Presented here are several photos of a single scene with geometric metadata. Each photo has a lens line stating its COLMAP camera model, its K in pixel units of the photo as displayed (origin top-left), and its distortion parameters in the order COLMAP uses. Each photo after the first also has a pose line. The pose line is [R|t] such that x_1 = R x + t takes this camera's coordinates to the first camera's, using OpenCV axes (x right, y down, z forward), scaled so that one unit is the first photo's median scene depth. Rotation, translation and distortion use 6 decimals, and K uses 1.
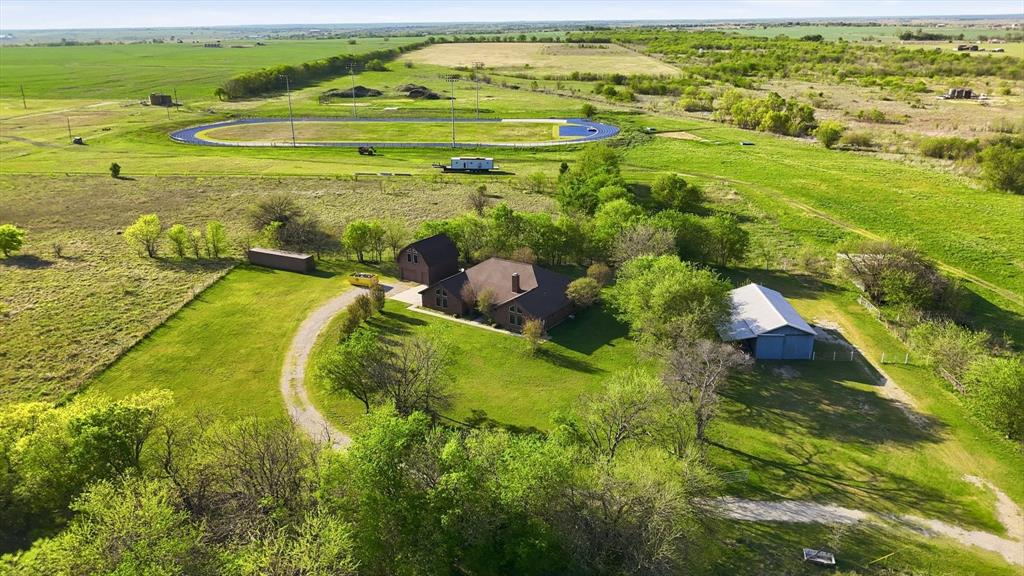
lens RADIAL K [[760.7, 0, 512.0], [0, 760.7, 288.0], [0, 0, 1]] dist [0.037807, -0.001920]
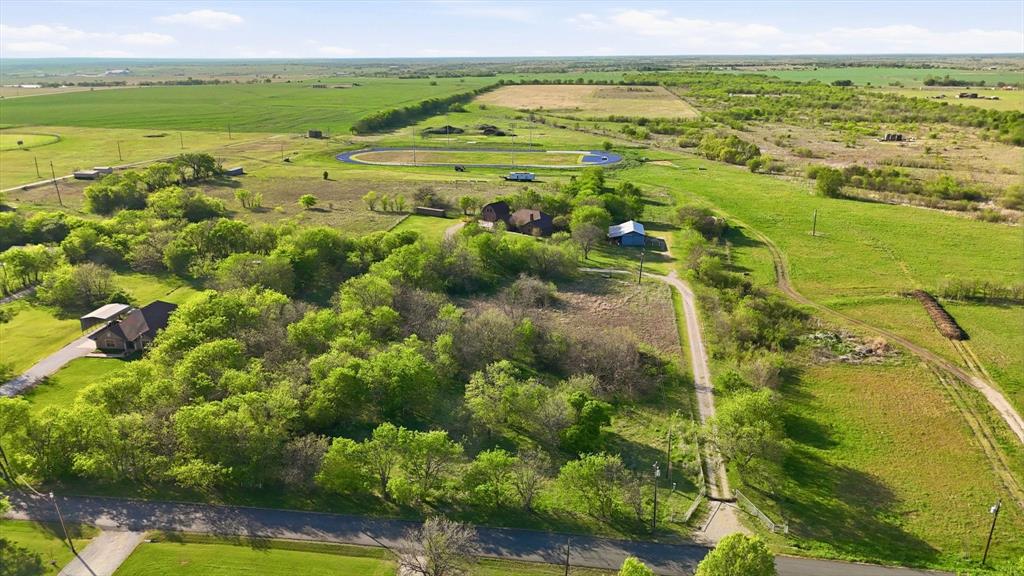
lens RADIAL K [[738.5, 0, 512.0], [0, 738.5, 288.0], [0, 0, 1]] dist [0.072042, -0.073379]
pose [[0.996270, 0.030361, -0.080772, 0.035853], [-0.033153, 0.998890, -0.033451, 0.077395], [0.079667, 0.036004, 0.996171, -0.348702]]
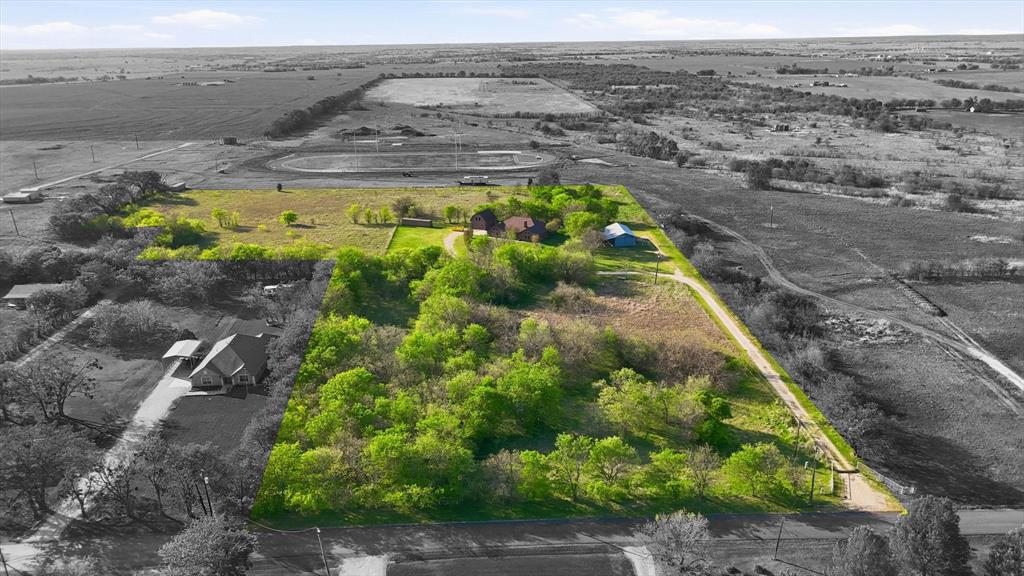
lens RADIAL K [[738.5, 0, 512.0], [0, 738.5, 288.0], [0, 0, 1]] dist [0.072042, -0.073379]
pose [[0.995606, -0.033443, 0.087466, -0.068204], [0.035255, 0.999193, -0.019245, 0.065503], [-0.086751, 0.022244, 0.995982, -0.378863]]
